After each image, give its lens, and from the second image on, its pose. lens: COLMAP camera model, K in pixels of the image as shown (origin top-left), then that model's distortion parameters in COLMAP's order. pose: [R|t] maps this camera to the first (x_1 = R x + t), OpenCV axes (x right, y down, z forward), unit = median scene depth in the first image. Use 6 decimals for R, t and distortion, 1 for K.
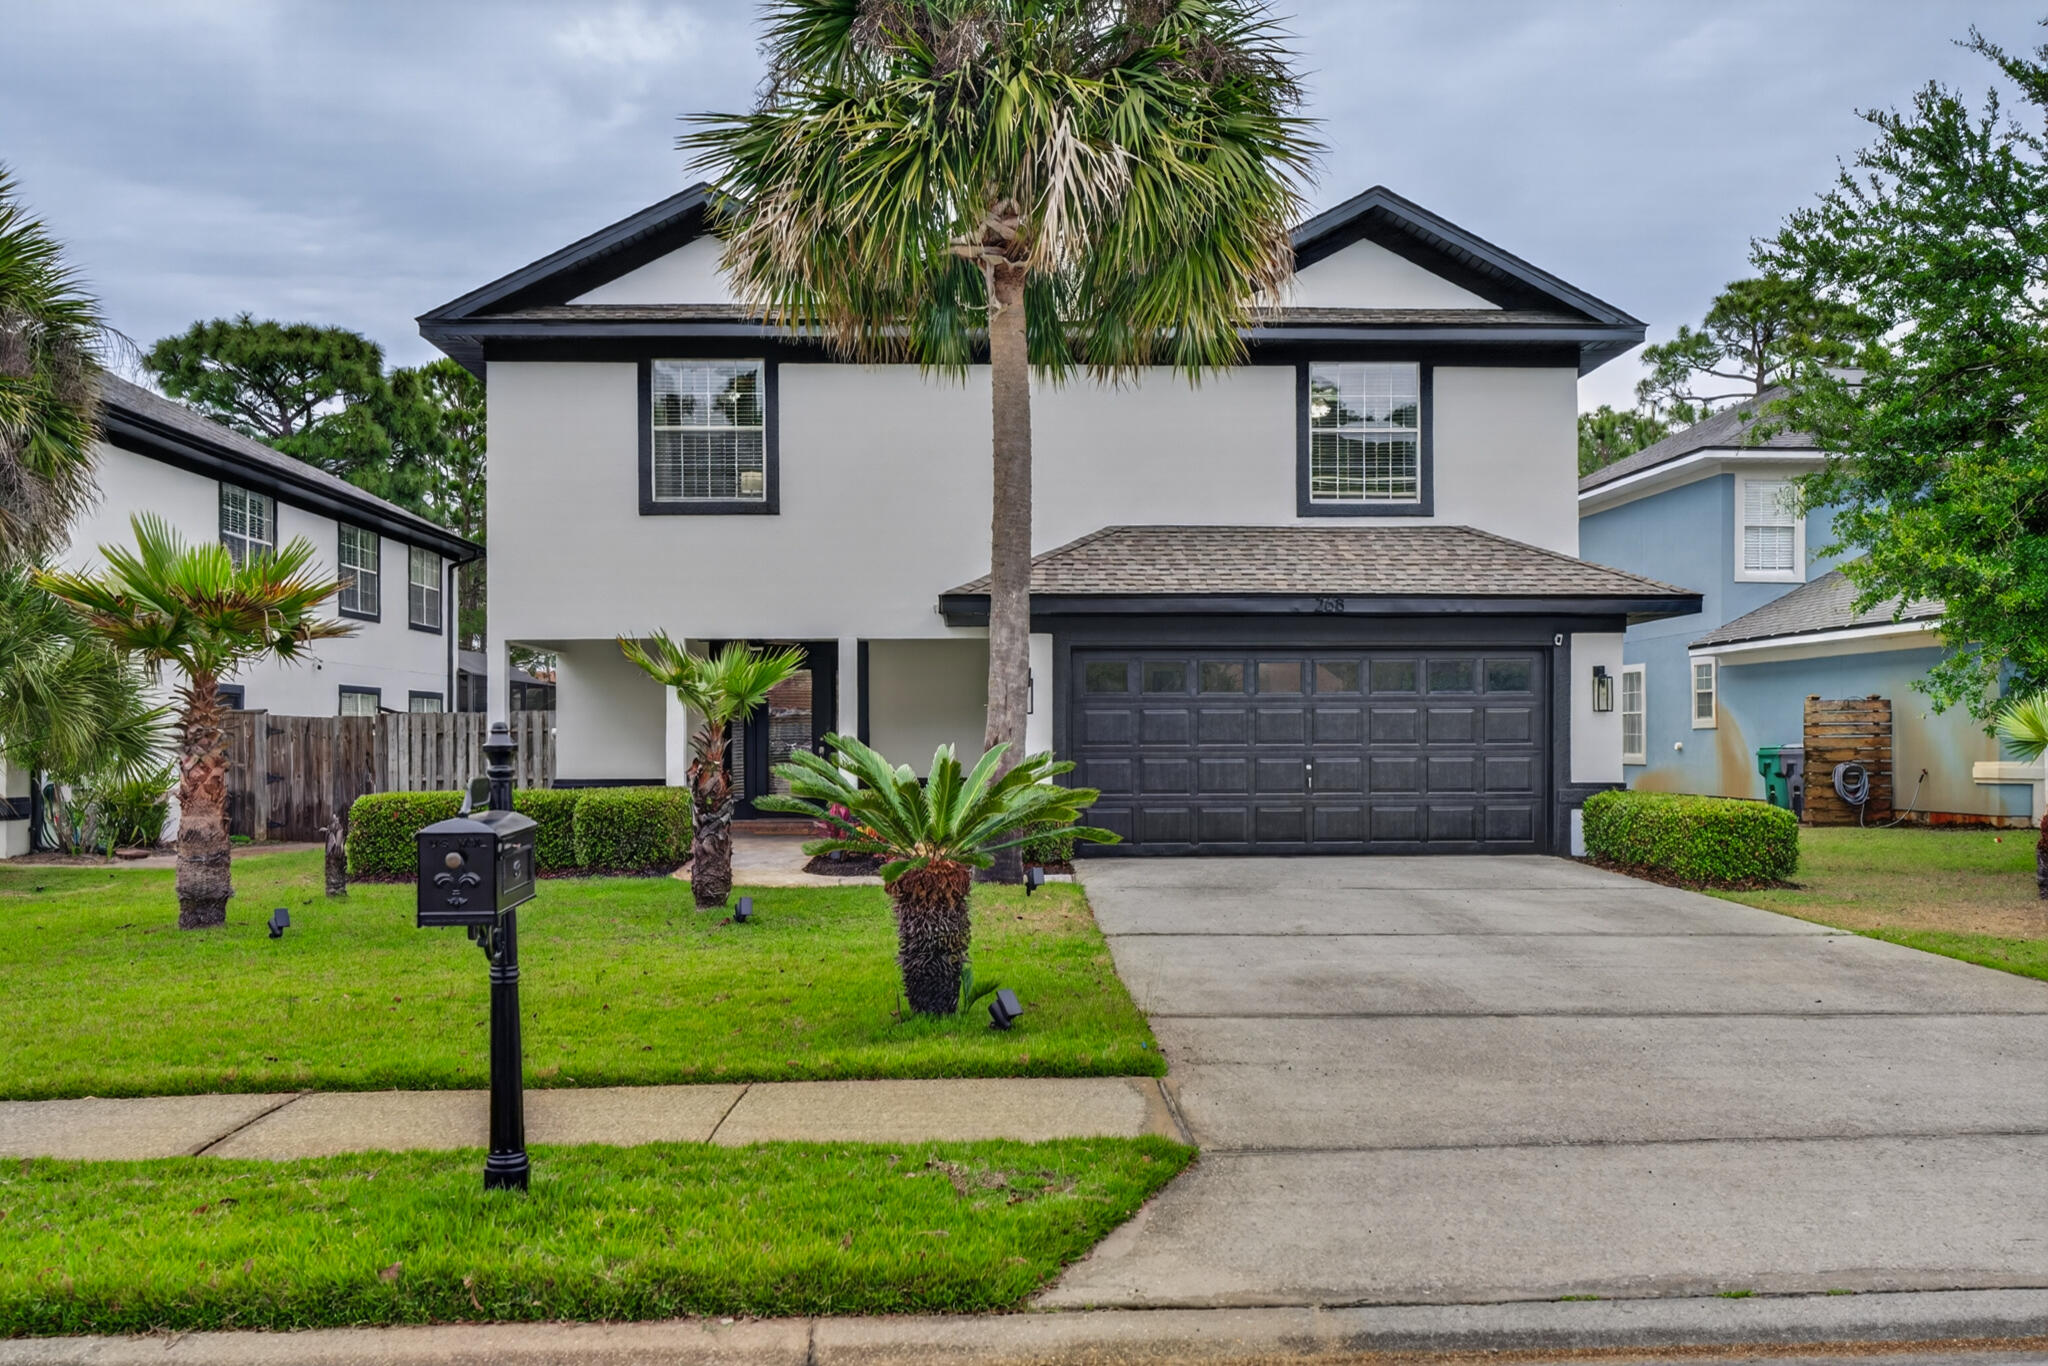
lens RADIAL K [[1725.5, 0, 1014.9], [0, 1725.5, 766.7], [0, 0, 1]] dist [0.013382, -0.010704]
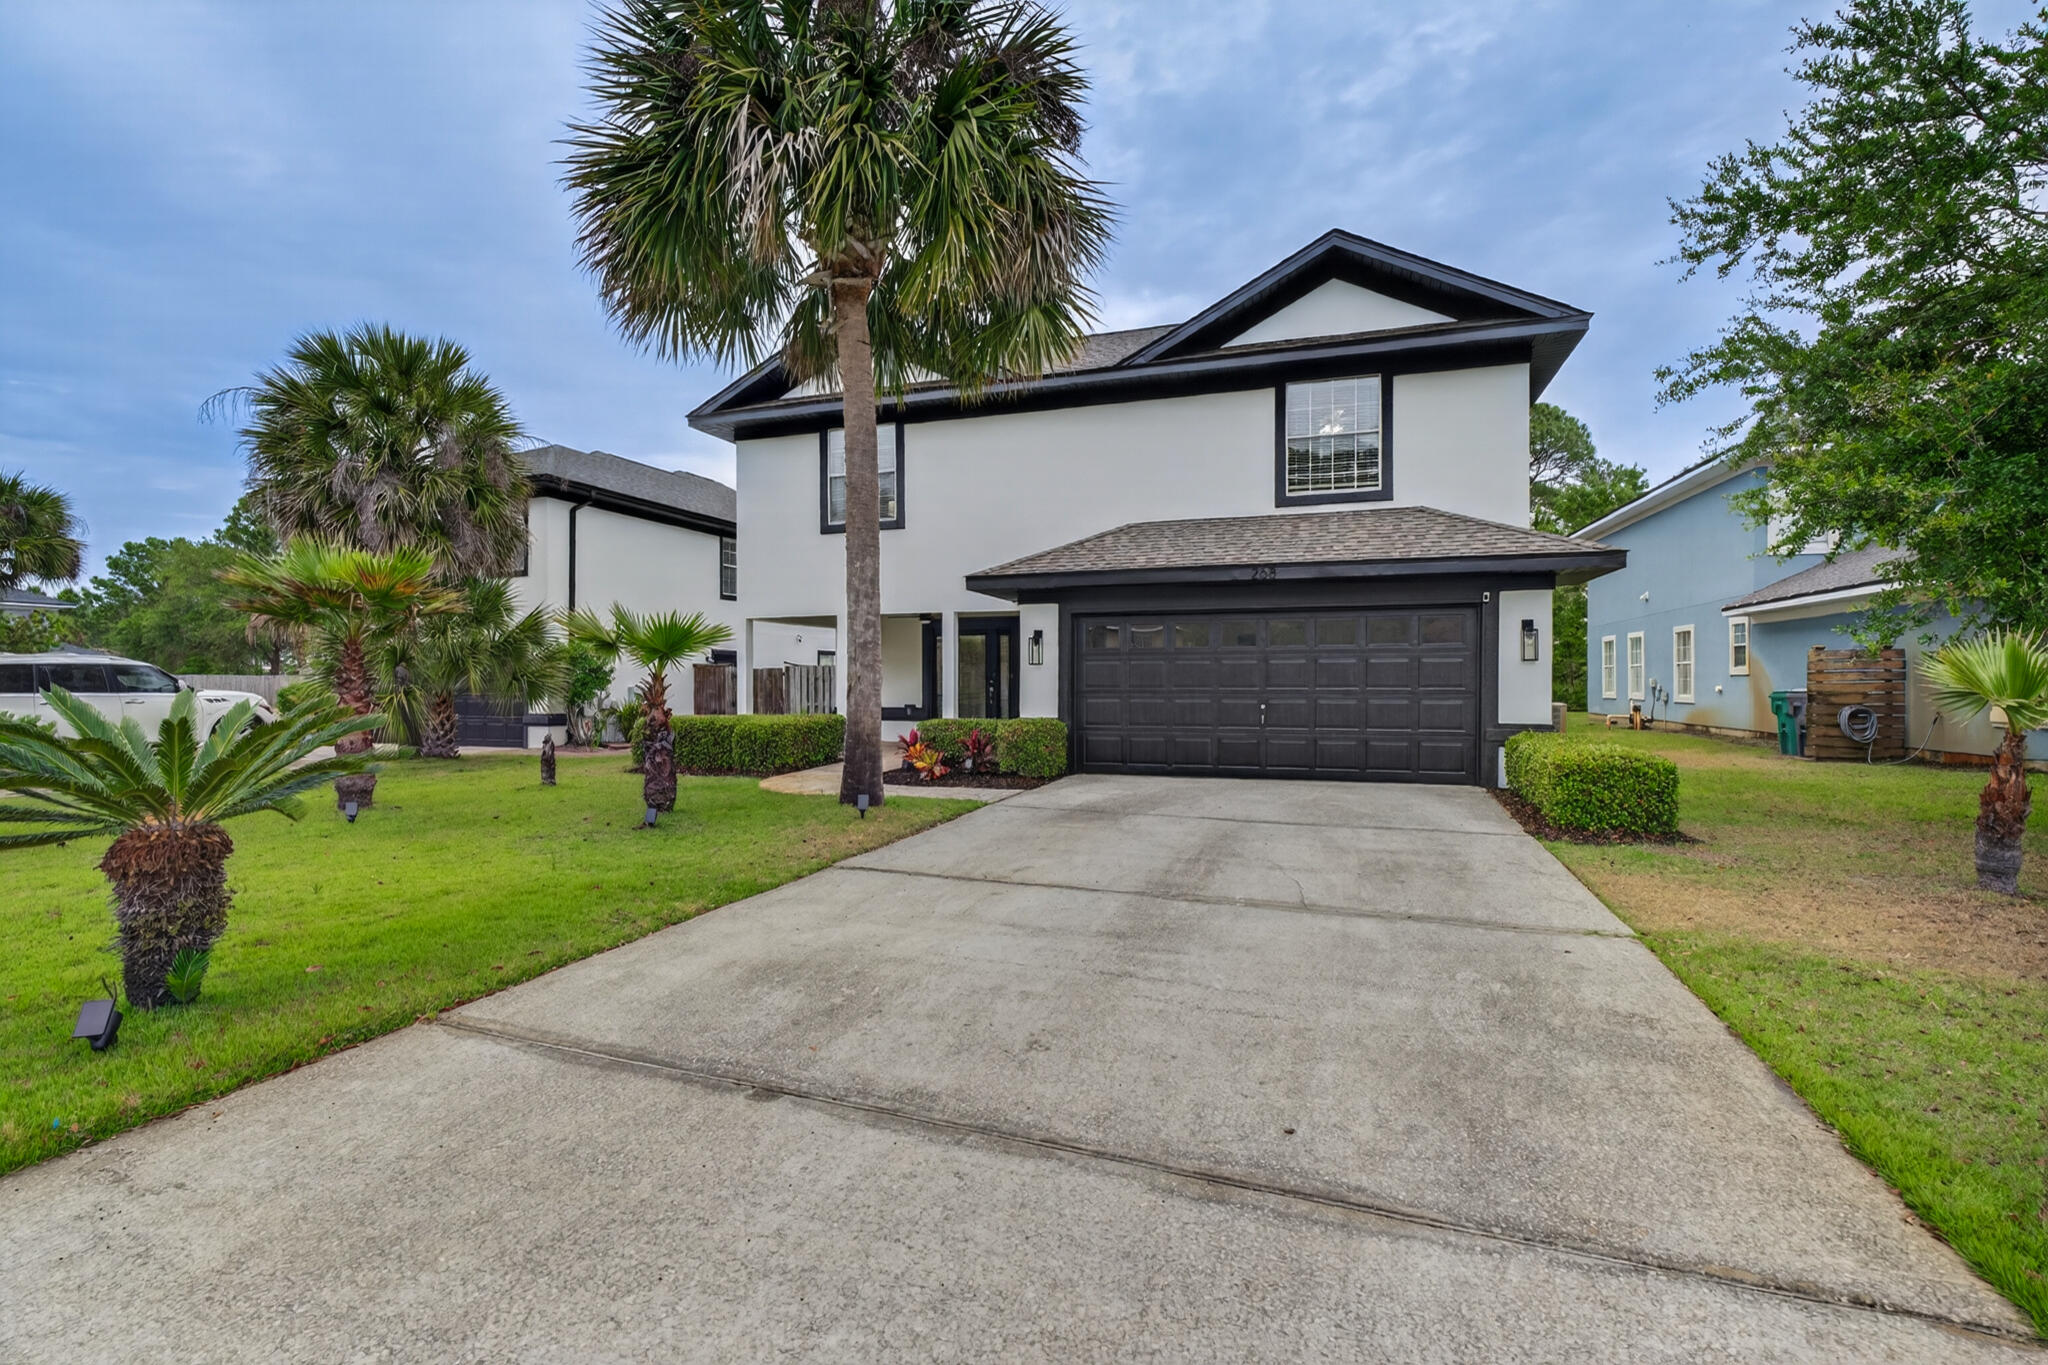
lens RADIAL K [[910.3, 0, 1018.0], [0, 910.3, 698.9], [0, 0, 1]] dist [-0.001839, -0.000643]
pose [[0.934678, 0.009477, -0.355370, 0.238684], [-0.007610, 0.999949, 0.006650, -0.008349], [0.355415, -0.003511, 0.934702, 0.330012]]
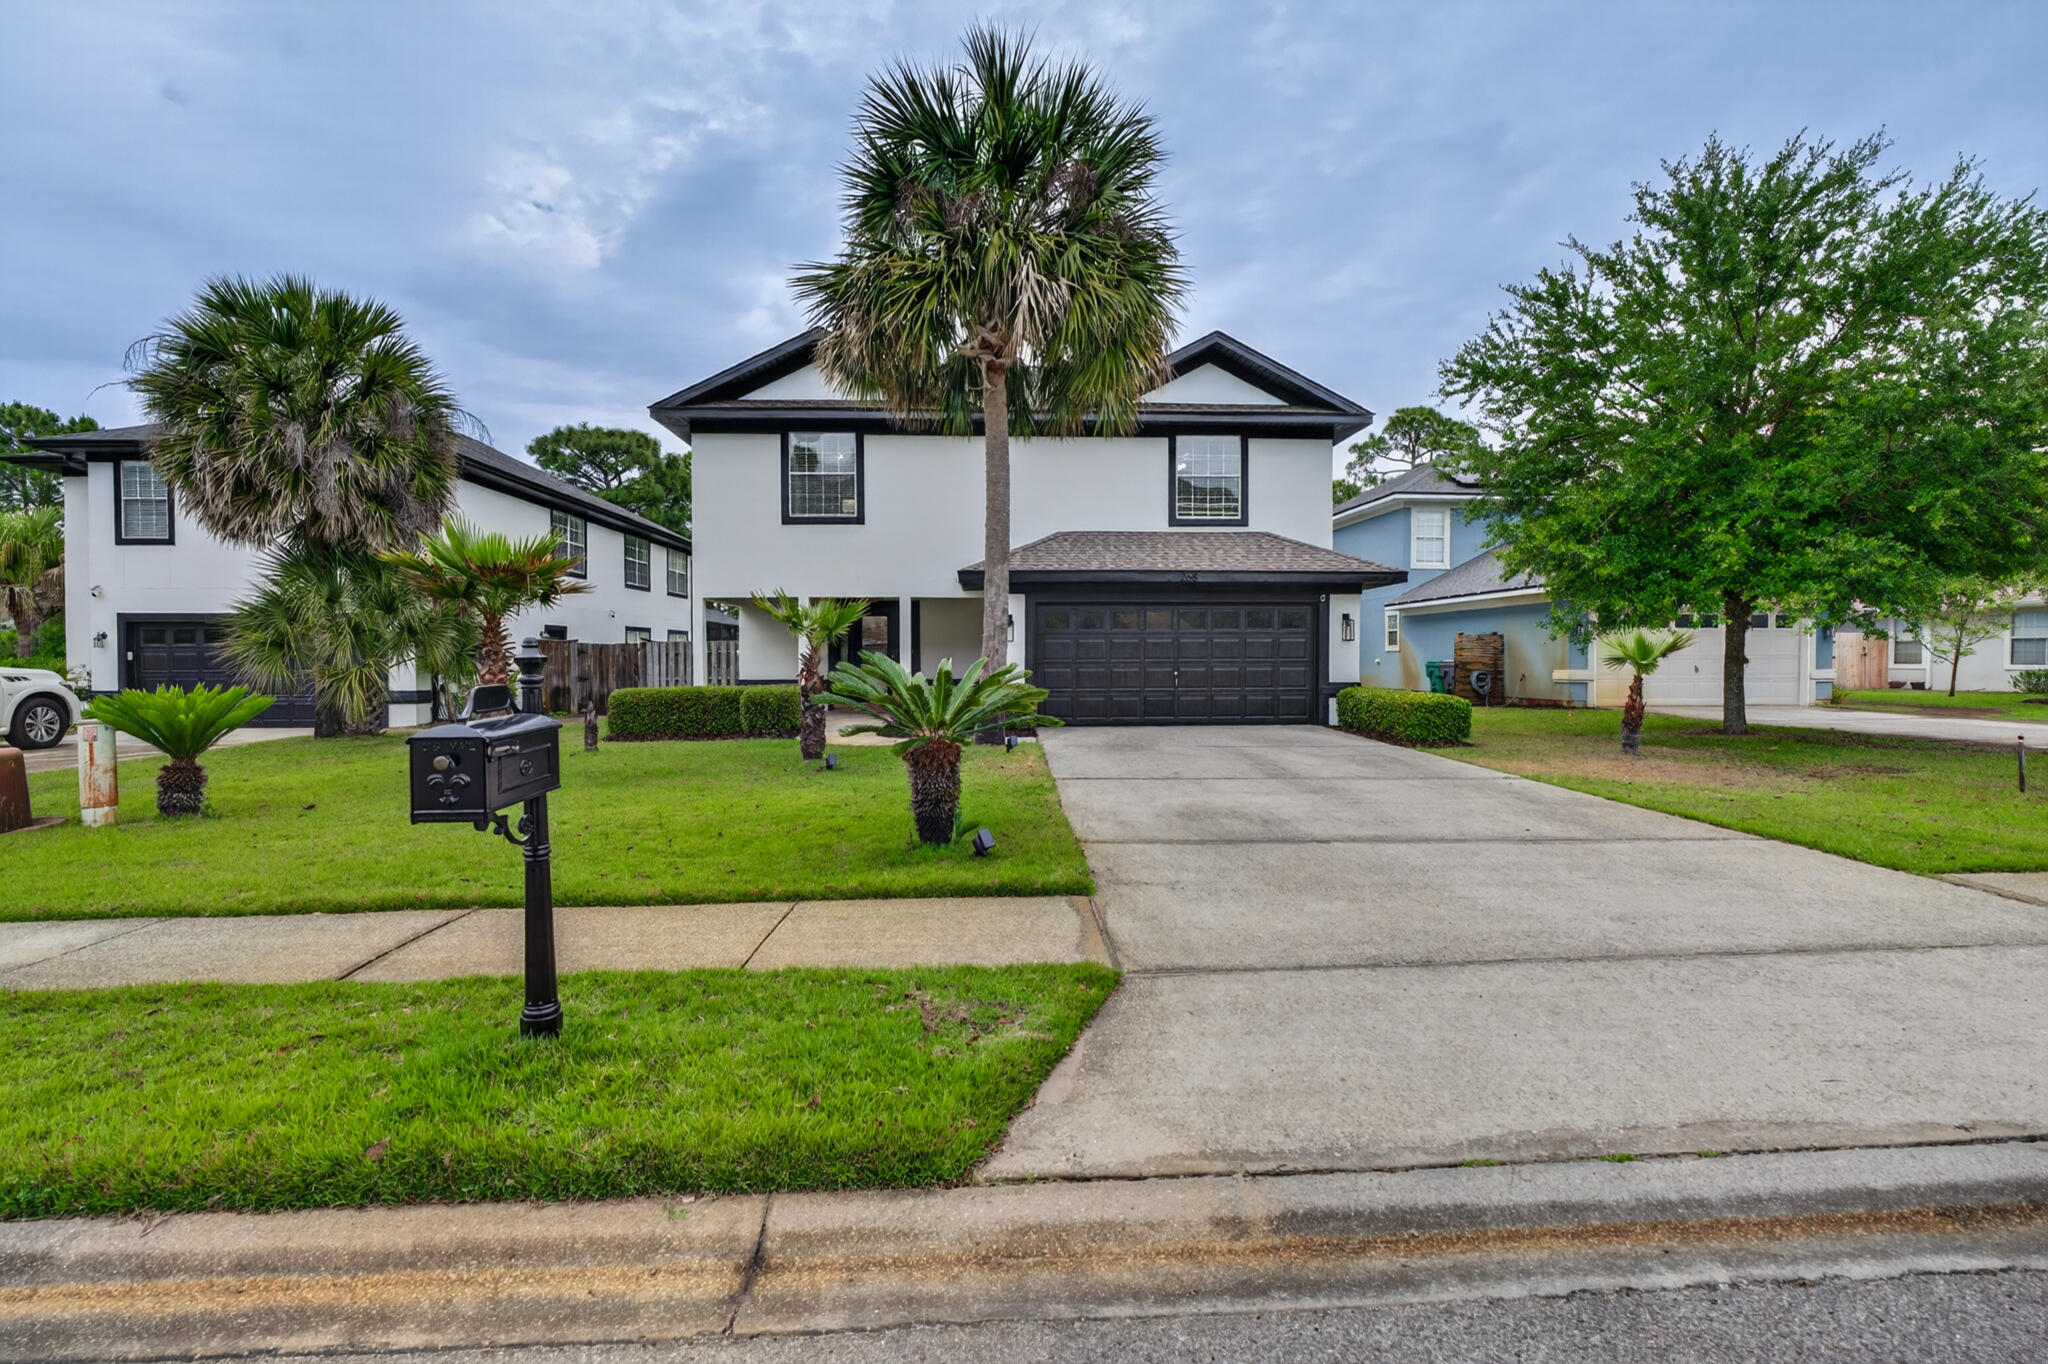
lens RADIAL K [[910.3, 0, 1017.9], [0, 910.3, 685.5], [0, 0, 1]] dist [-0.001839, -0.000643]
pose [[0.999965, 0.000298, 0.008318, 0.007354], [-0.000421, 0.999891, 0.014767, -0.000723], [-0.008313, -0.014770, 0.999856, 0.105401]]
